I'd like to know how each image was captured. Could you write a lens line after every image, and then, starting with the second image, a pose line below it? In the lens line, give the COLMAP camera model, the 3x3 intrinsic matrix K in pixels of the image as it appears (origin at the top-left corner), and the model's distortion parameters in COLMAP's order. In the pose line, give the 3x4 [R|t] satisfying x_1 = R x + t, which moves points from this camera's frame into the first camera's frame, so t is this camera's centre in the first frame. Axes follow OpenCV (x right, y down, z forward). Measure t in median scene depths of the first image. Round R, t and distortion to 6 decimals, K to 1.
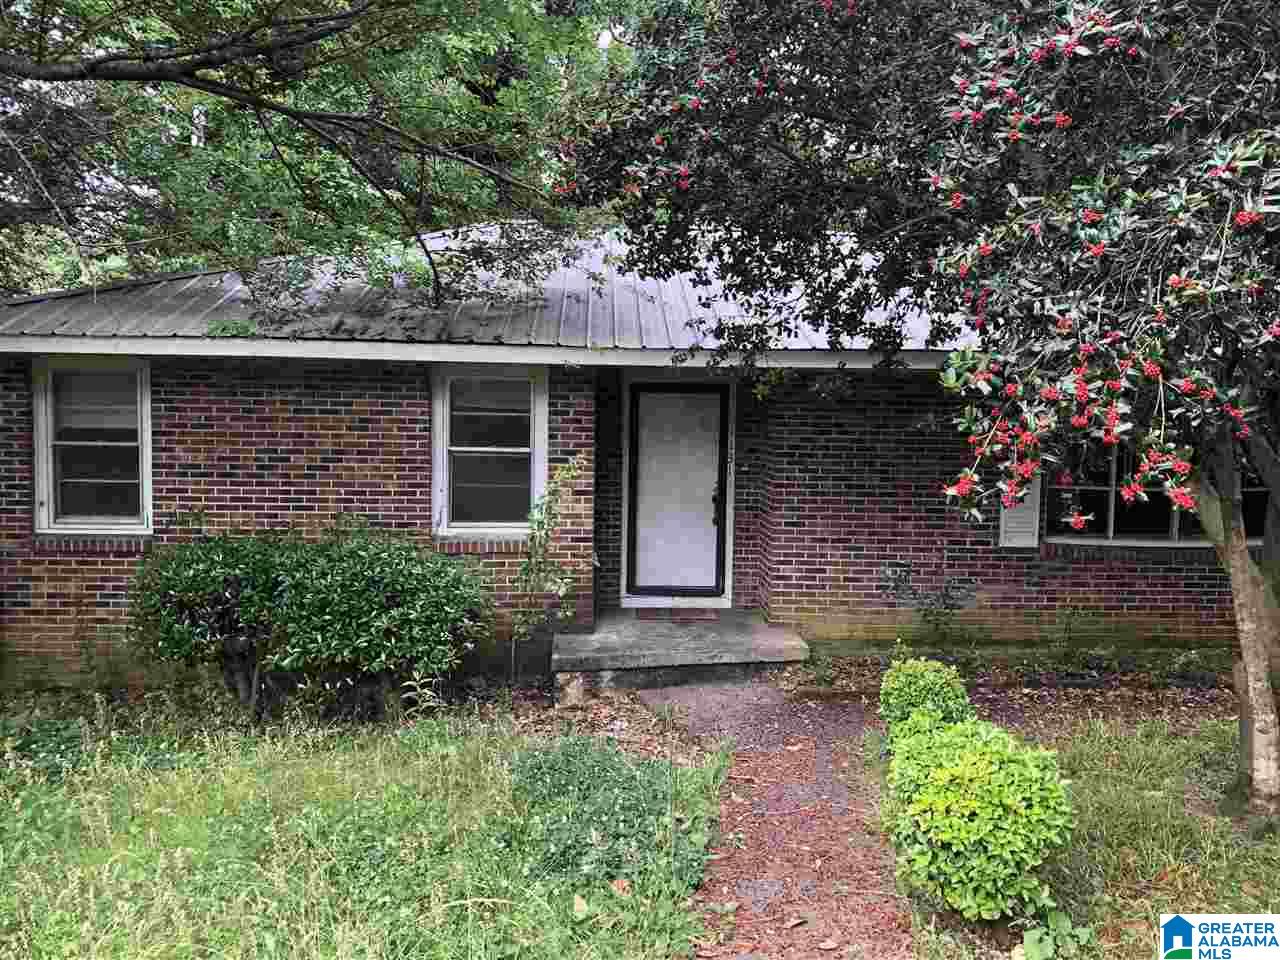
lens RADIAL K [[1063.4, 0, 642.6], [0, 1063.4, 481.0], [0, 0, 1]] dist [0.017171, -0.018056]
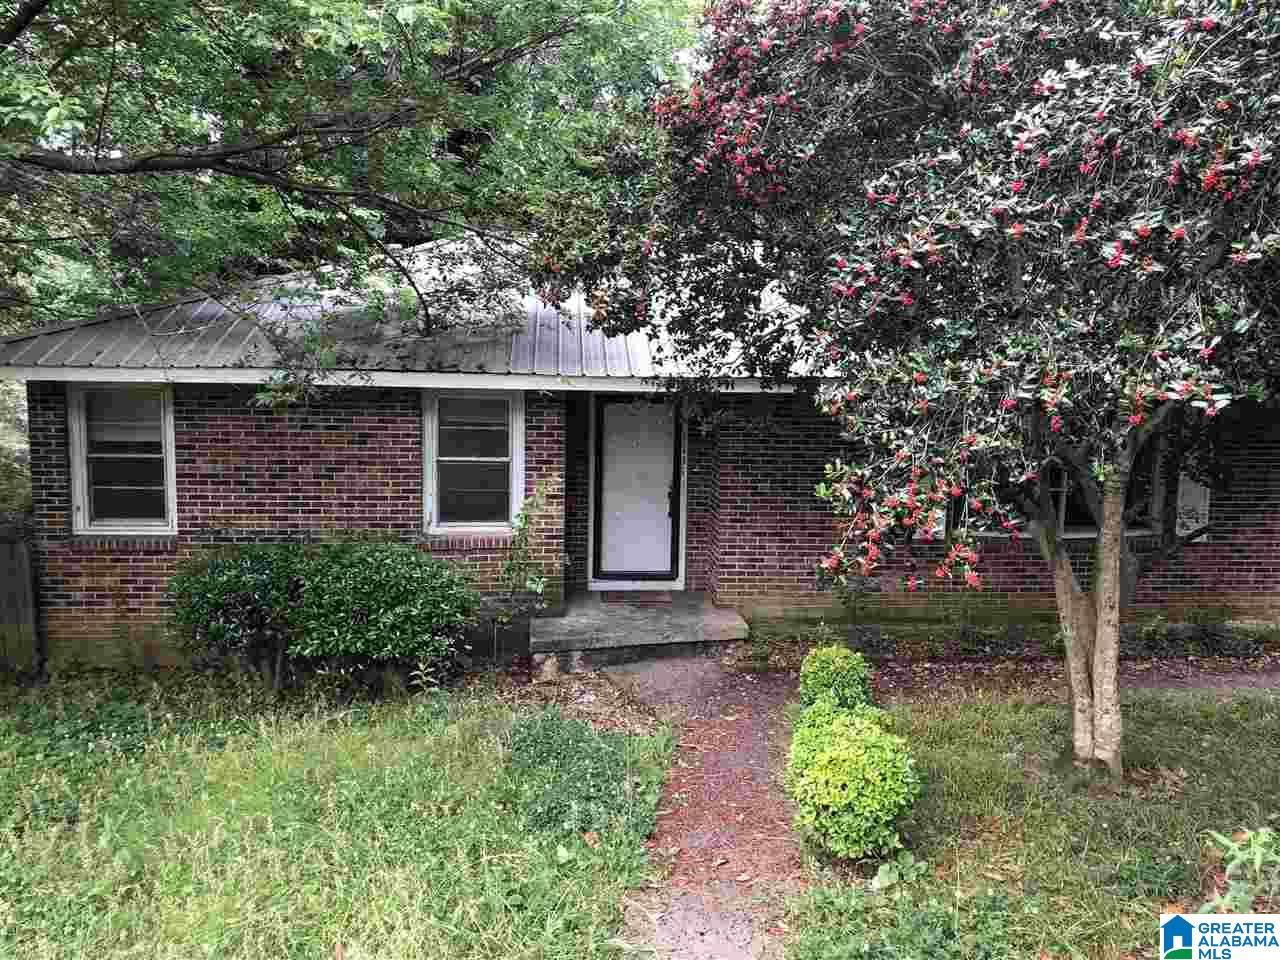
lens RADIAL K [[1063.4, 0, 650.0], [0, 1063.4, 477.8], [0, 0, 1]] dist [0.017171, -0.018056]
pose [[0.999104, -0.002095, 0.042259, -0.002061], [-0.000140, 0.998604, 0.052822, -0.089767], [-0.042311, -0.052781, 0.997709, -0.199515]]
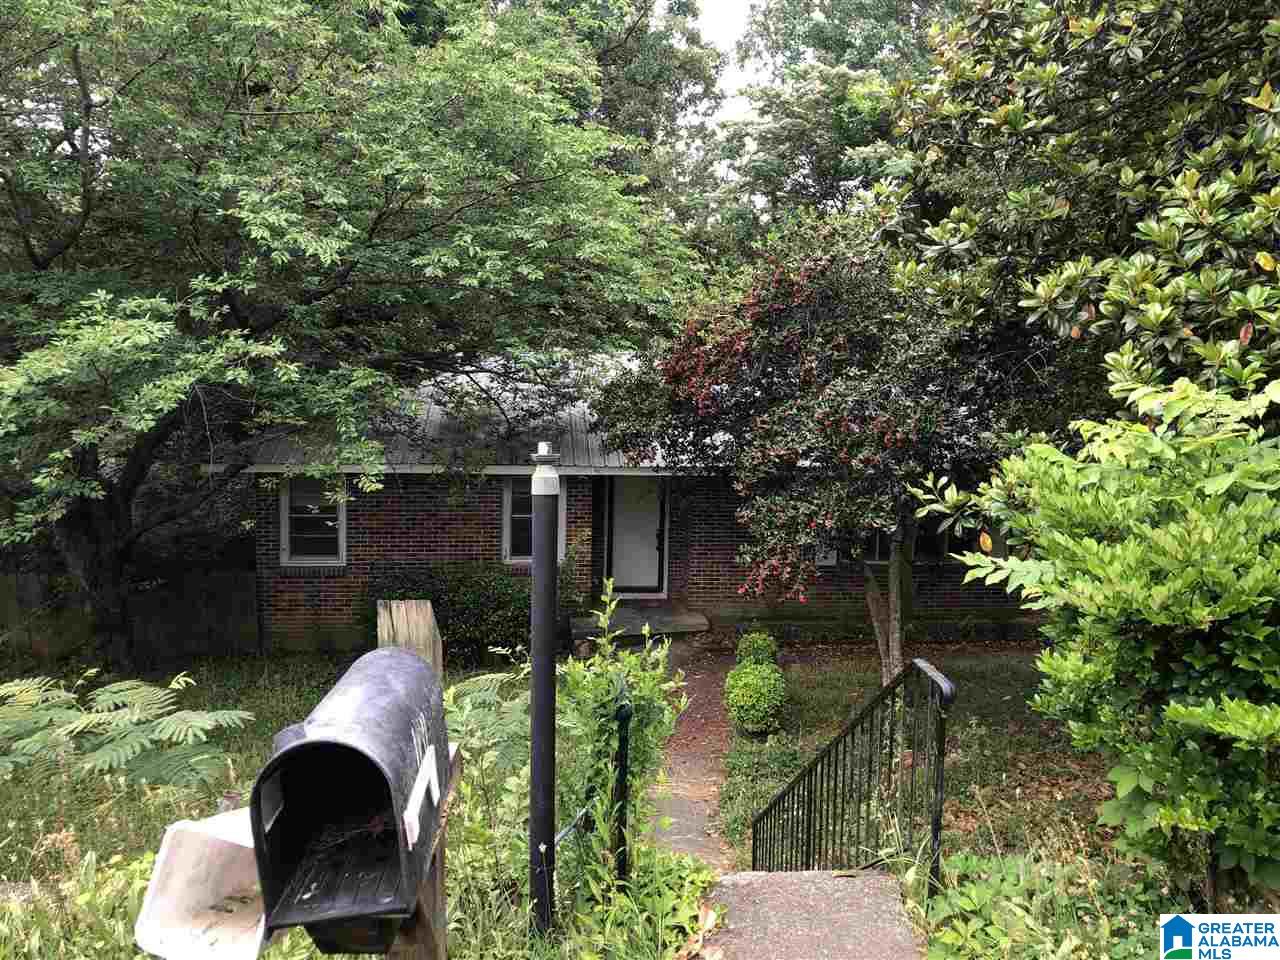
lens RADIAL K [[1063.4, 0, 650.3], [0, 1063.4, 465.6], [0, 0, 1]] dist [0.017171, -0.018056]
pose [[0.997441, -0.002319, 0.071456, -0.095525], [-0.000602, 0.999166, 0.040827, -0.241163], [-0.071491, -0.040765, 0.996608, -1.025848]]
